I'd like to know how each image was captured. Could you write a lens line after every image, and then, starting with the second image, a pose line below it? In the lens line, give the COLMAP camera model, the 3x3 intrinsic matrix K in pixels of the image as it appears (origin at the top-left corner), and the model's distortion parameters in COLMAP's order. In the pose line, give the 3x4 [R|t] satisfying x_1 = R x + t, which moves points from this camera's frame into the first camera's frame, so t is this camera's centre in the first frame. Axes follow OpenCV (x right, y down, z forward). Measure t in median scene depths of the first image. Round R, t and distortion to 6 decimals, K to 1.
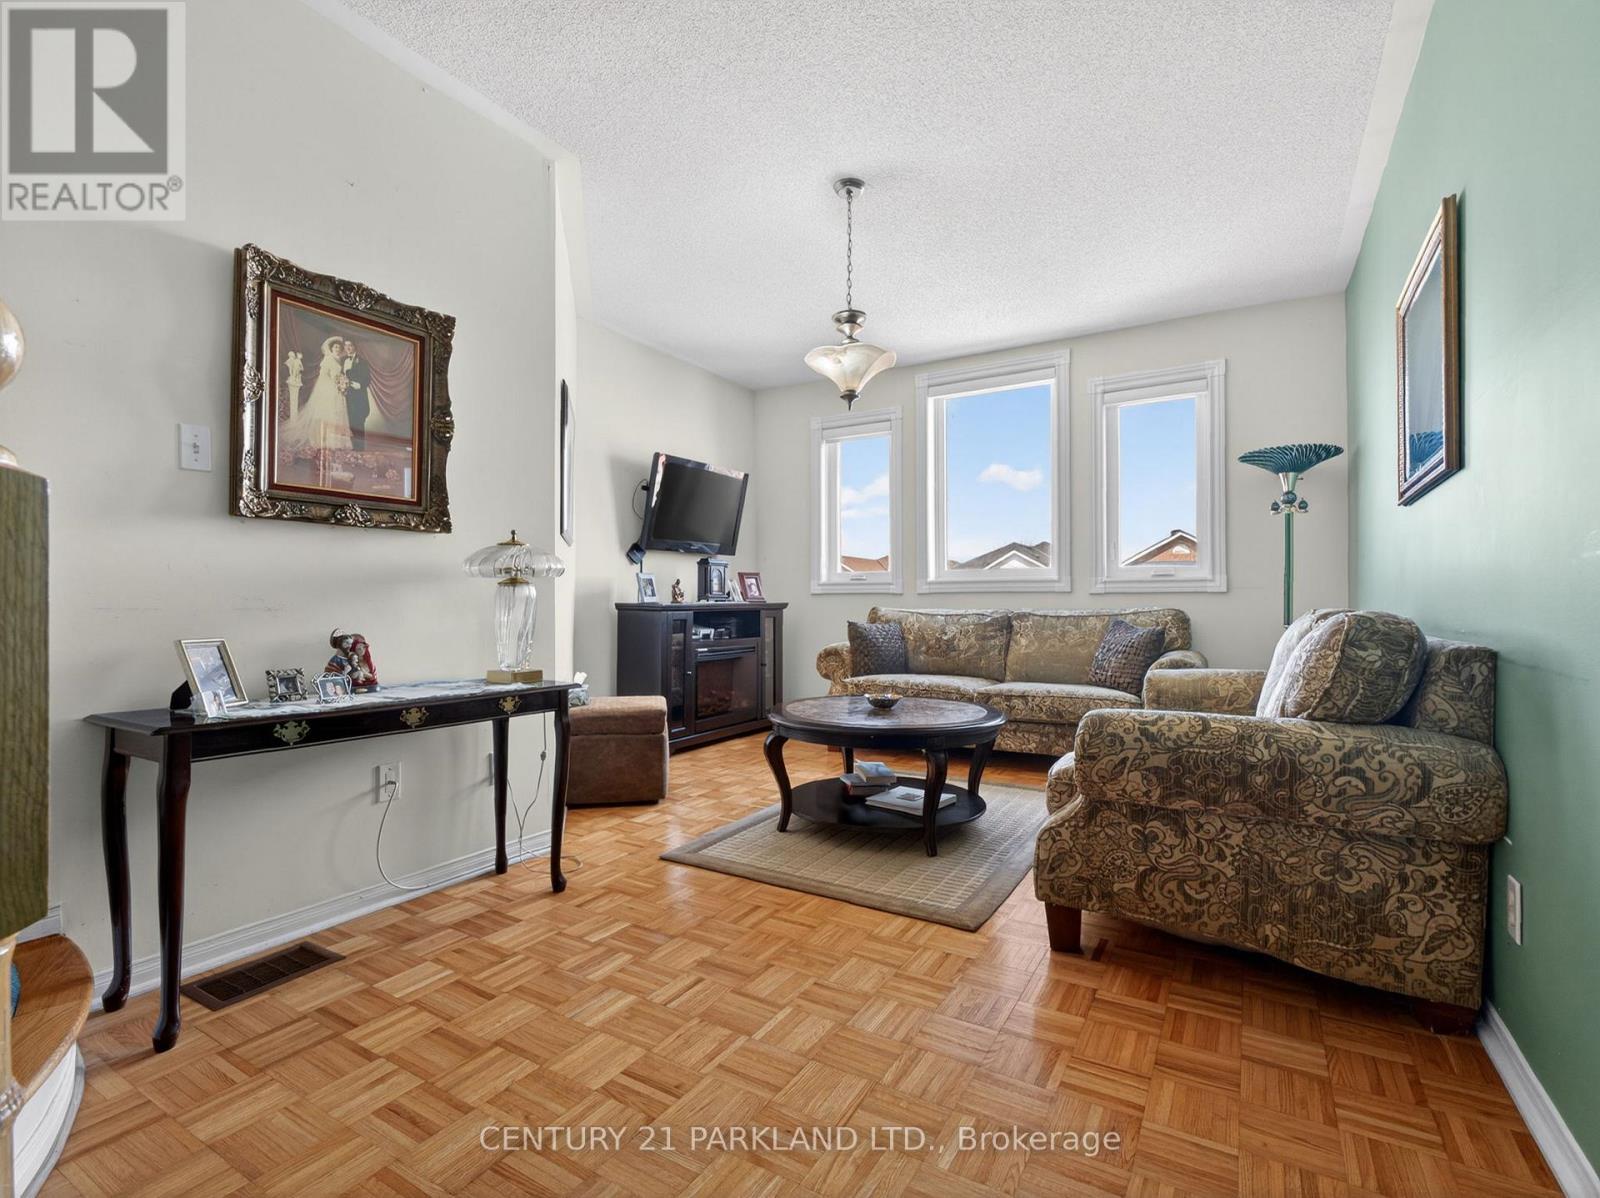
lens RADIAL K [[772.4, 0, 795.0], [0, 772.4, 597.2], [0, 0, 1]] dist [-0.003549, -0.001225]
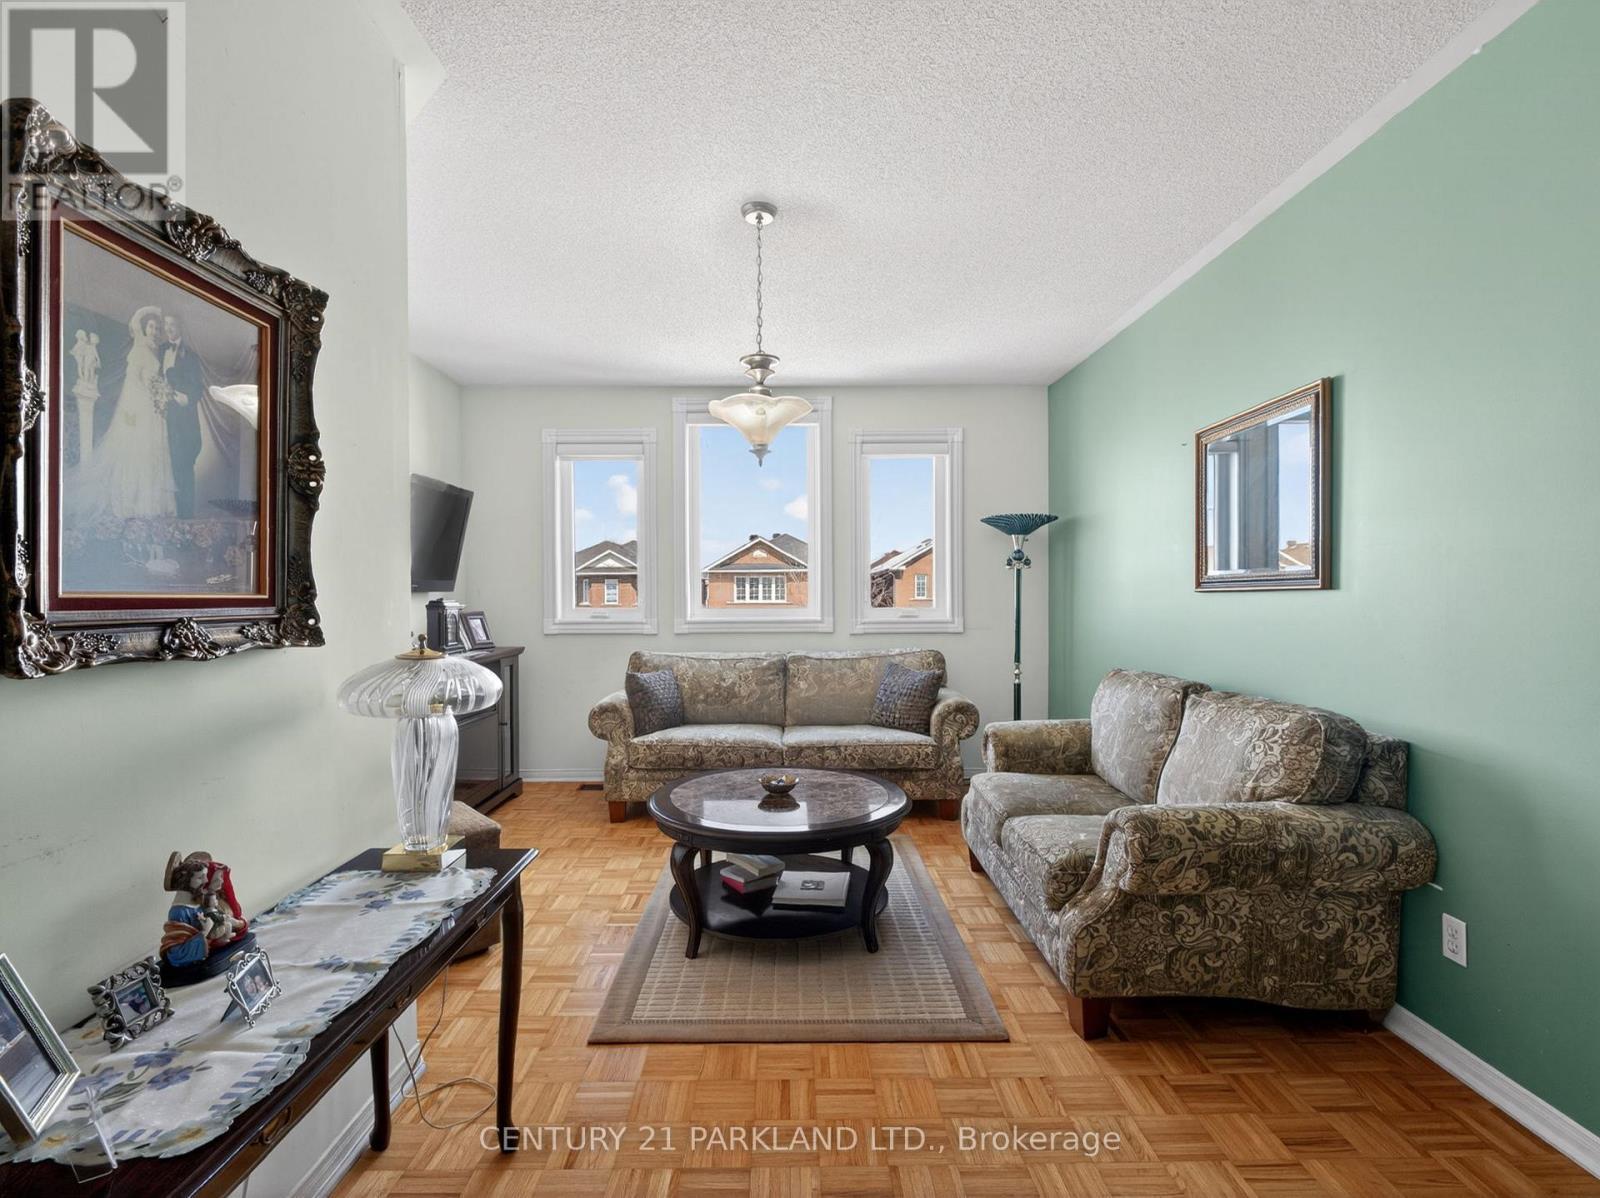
lens RADIAL K [[772.4, 0, 800.9], [0, 772.4, 604.5], [0, 0, 1]] dist [-0.003549, -0.001225]
pose [[0.847137, -0.012259, 0.531234, -0.501334], [0.001224, 0.999776, 0.021120, -0.143323], [-0.531374, -0.017241, 0.846962, 0.309976]]
